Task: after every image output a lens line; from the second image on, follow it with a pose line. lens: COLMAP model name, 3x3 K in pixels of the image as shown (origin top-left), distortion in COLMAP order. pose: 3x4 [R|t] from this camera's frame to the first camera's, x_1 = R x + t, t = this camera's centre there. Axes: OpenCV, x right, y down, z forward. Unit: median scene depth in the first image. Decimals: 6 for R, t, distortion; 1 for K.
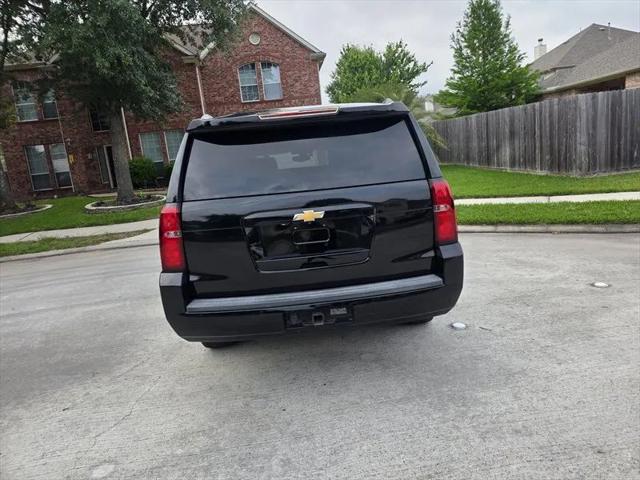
lens RADIAL K [[429.1, 0, 329.1], [0, 429.1, 236.8], [0, 0, 1]] dist [0.073535, -0.070672]
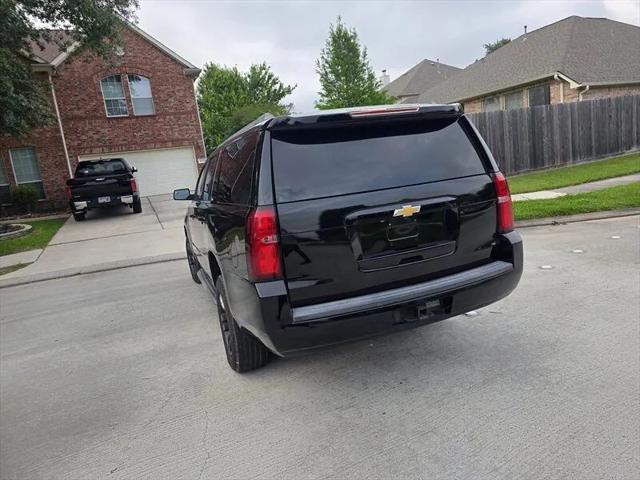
lens RADIAL K [[429.1, 0, 329.1], [0, 429.1, 236.8], [0, 0, 1]] dist [0.073535, -0.070672]
pose [[0.945675, -0.068424, 0.317833, -0.138587], [0.083086, 0.996003, -0.032790, 0.007570], [-0.314319, 0.057416, 0.947580, 0.026590]]
